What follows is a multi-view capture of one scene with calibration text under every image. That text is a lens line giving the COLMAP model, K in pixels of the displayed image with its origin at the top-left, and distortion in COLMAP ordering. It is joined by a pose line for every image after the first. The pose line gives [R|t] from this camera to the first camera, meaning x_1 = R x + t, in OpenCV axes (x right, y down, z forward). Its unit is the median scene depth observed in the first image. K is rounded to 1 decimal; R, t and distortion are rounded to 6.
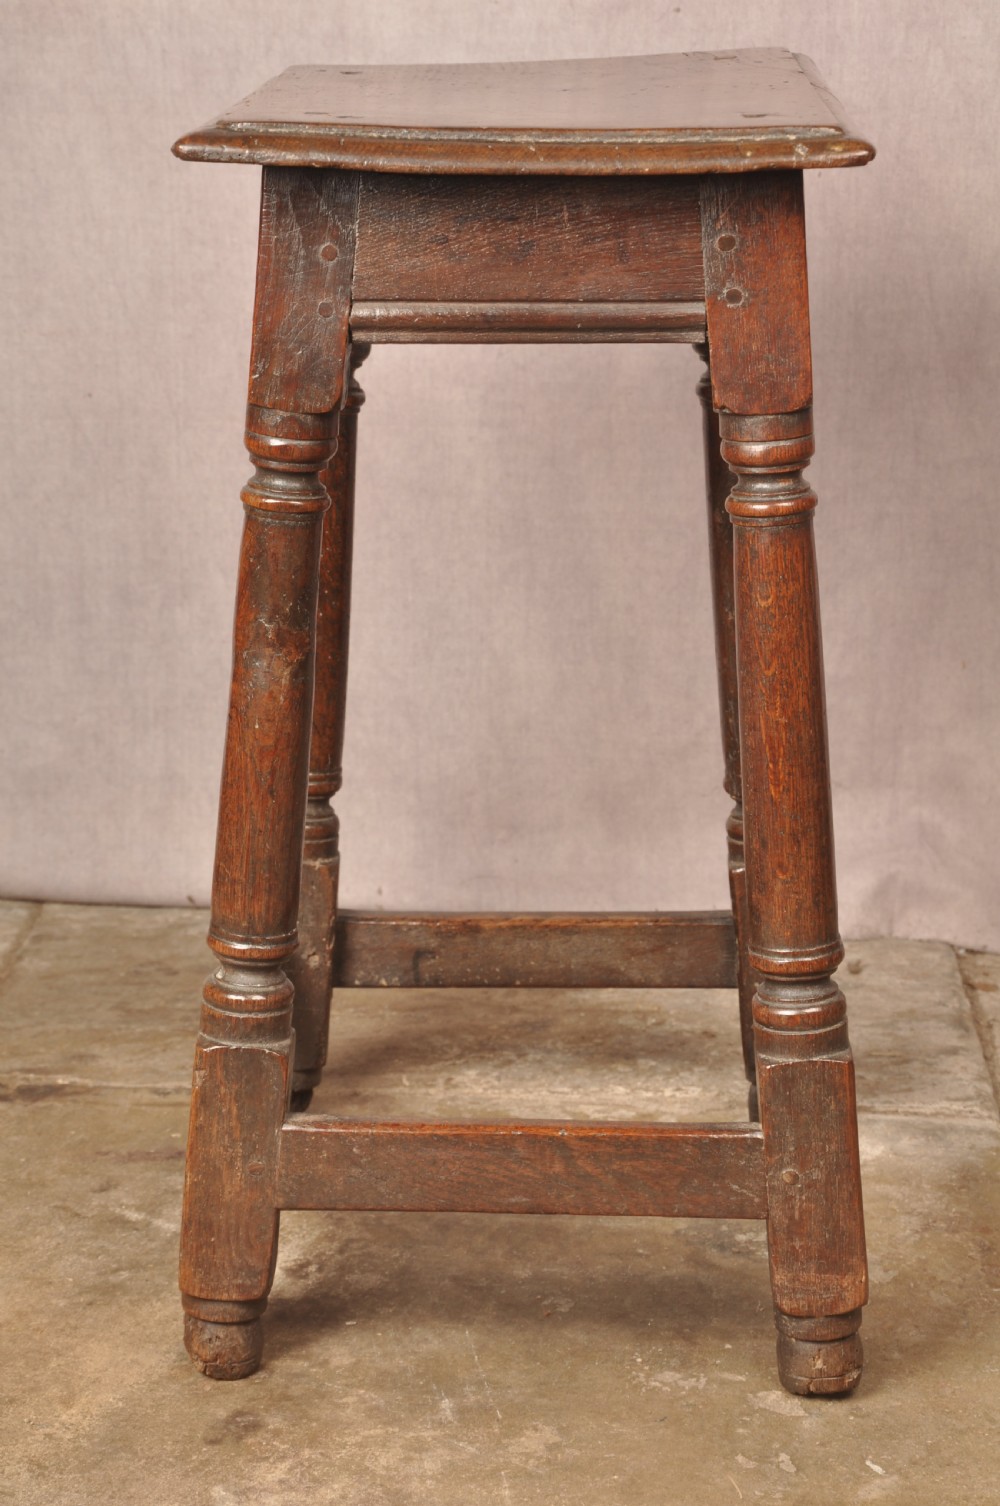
lens RADIAL K [[3736.6, 0, 507.1], [0, 3736.6, 750.8], [0, 0, 1]] dist [0.611190, 0.004541]
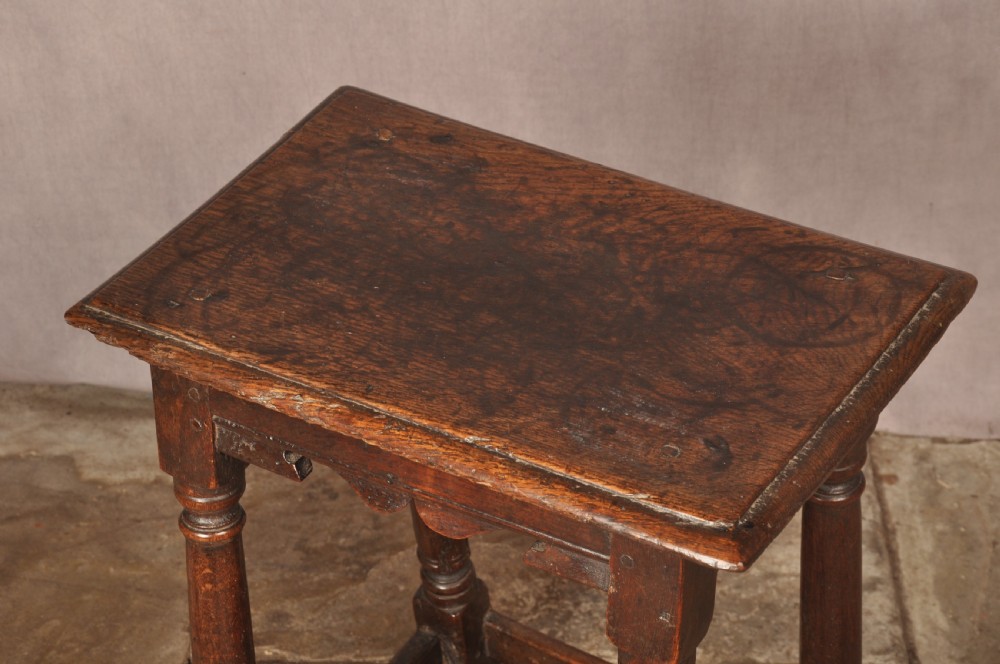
lens RADIAL K [[2259.3, 0, 496.1], [0, 2259.3, 348.4], [0, 0, 1]] dist [0.477761, 0.584451]
pose [[0.999186, -0.037085, -0.015848, -0.010353], [0.040310, 0.930518, 0.364020, -0.352745], [0.001247, -0.364363, 0.931256, 0.216727]]
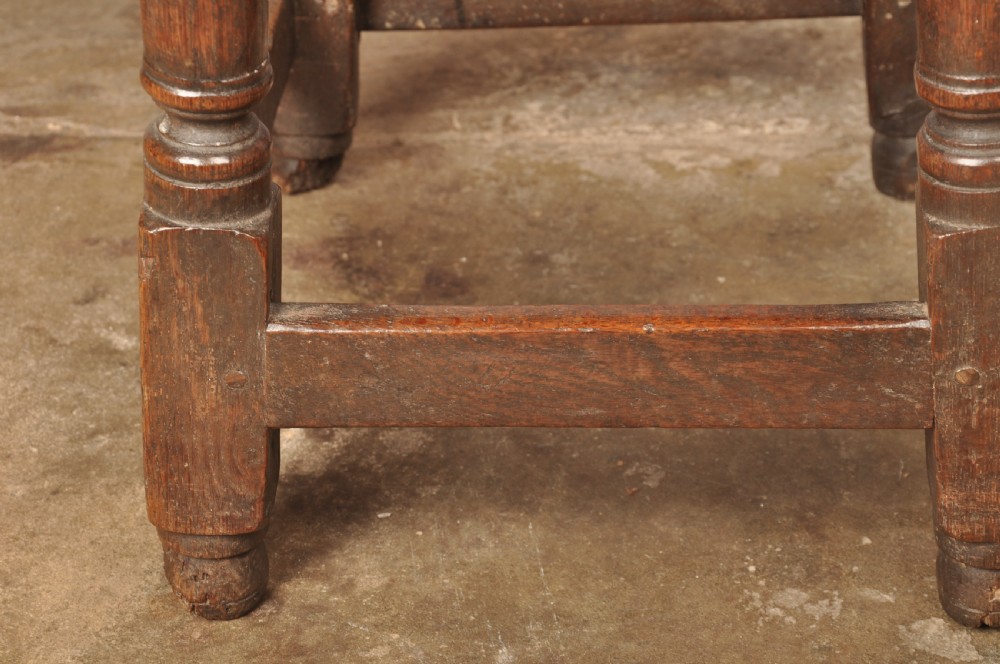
lens RADIAL K [[2701.6, 0, 493.9], [0, 2701.6, 350.1], [0, 0, 1]] dist [0.592188, 0.400881]
pose [[0.998871, -0.025751, -0.039919, 0.004595], [0.035977, 0.958826, 0.281707, -0.035850], [0.031021, -0.282825, 0.958670, 0.406176]]
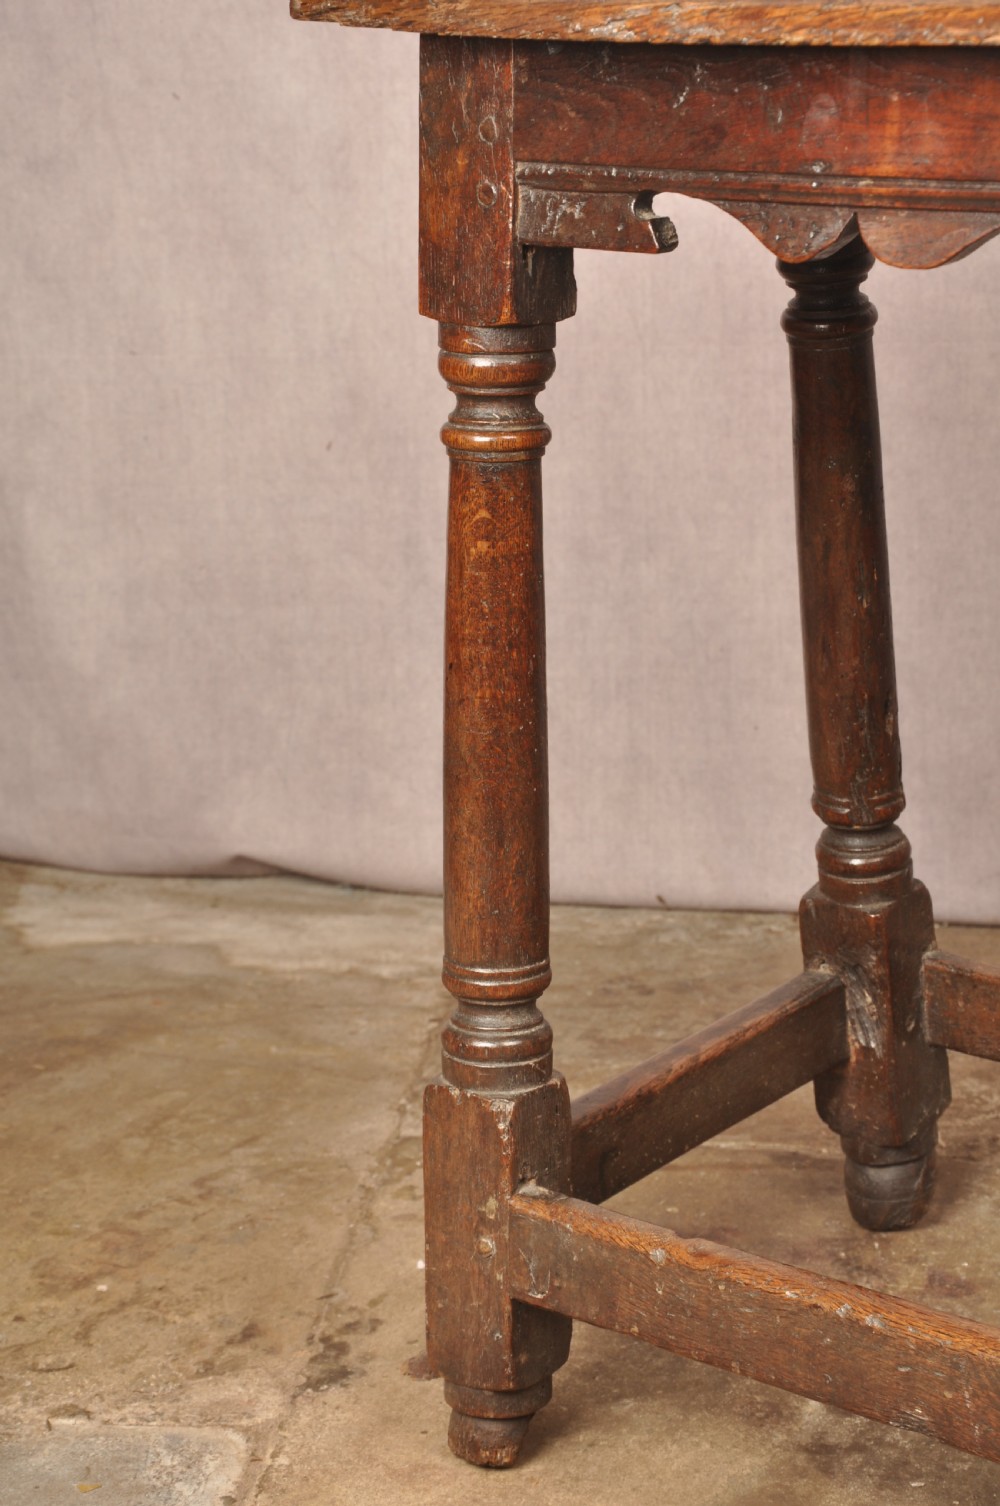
lens RADIAL K [[3659.1, 0, 504.3], [0, 3659.1, 752.3], [0, 0, 1]] dist [0.508670, 0.905454]
pose [[0.994929, -0.006361, -0.100375, -0.041118], [0.009482, 0.999486, 0.030639, -0.024280], [0.100128, -0.031436, 0.994478, 0.183213]]
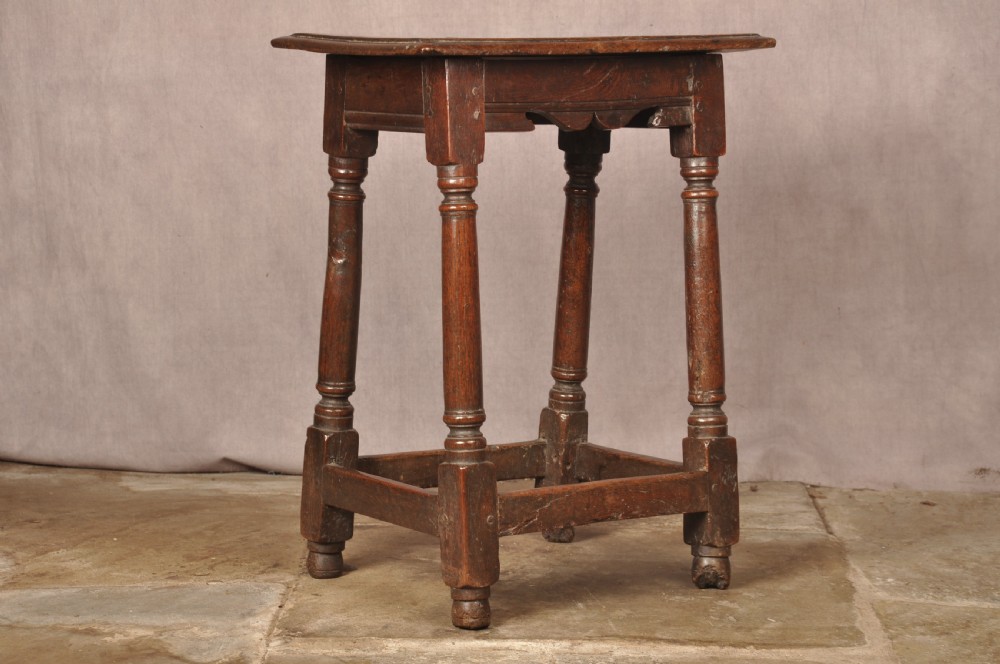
lens RADIAL K [[2916.3, 0, 493.2], [0, 2916.3, 338.2], [0, 0, 1]] dist [0.820896, 0.577567]
pose [[0.999725, -0.019994, 0.012266, -0.071284], [0.021403, 0.991503, -0.128314, 0.197515], [-0.009596, 0.128541, 0.991658, -0.622835]]
